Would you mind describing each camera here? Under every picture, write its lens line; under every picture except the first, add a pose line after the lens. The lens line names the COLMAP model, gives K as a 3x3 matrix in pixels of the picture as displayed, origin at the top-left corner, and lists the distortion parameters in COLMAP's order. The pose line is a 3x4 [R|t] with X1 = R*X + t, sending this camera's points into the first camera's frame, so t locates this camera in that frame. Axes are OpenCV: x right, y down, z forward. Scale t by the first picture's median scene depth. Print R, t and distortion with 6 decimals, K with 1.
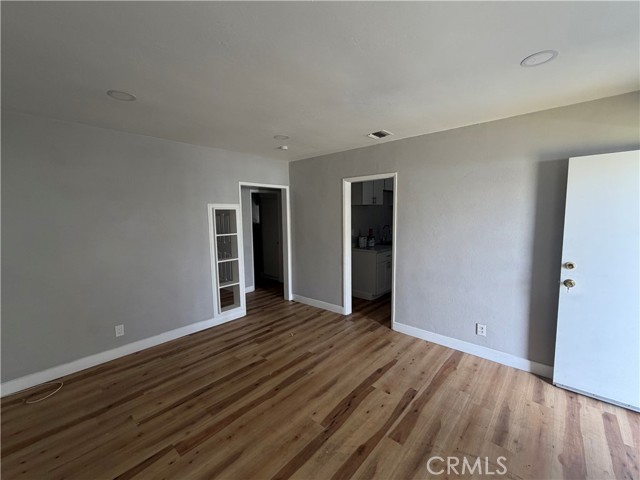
lens RADIAL K [[255.8, 0, 319.1], [0, 255.8, 236.1], [0, 0, 1]] dist [-0.000424, 0.000108]
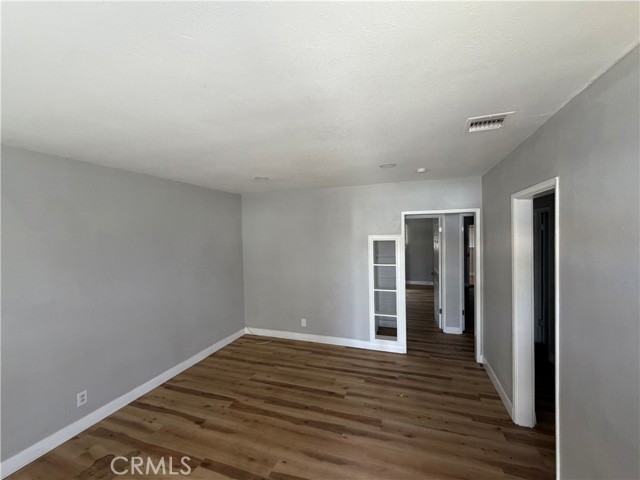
lens RADIAL K [[255.8, 0, 319.5], [0, 255.8, 243.0], [0, 0, 1]] dist [-0.000424, 0.000108]
pose [[0.418678, 0.033212, -0.907527, 0.606990], [-0.071034, 0.997467, 0.003733, -0.106181], [0.905353, 0.062903, 0.419976, 0.442231]]
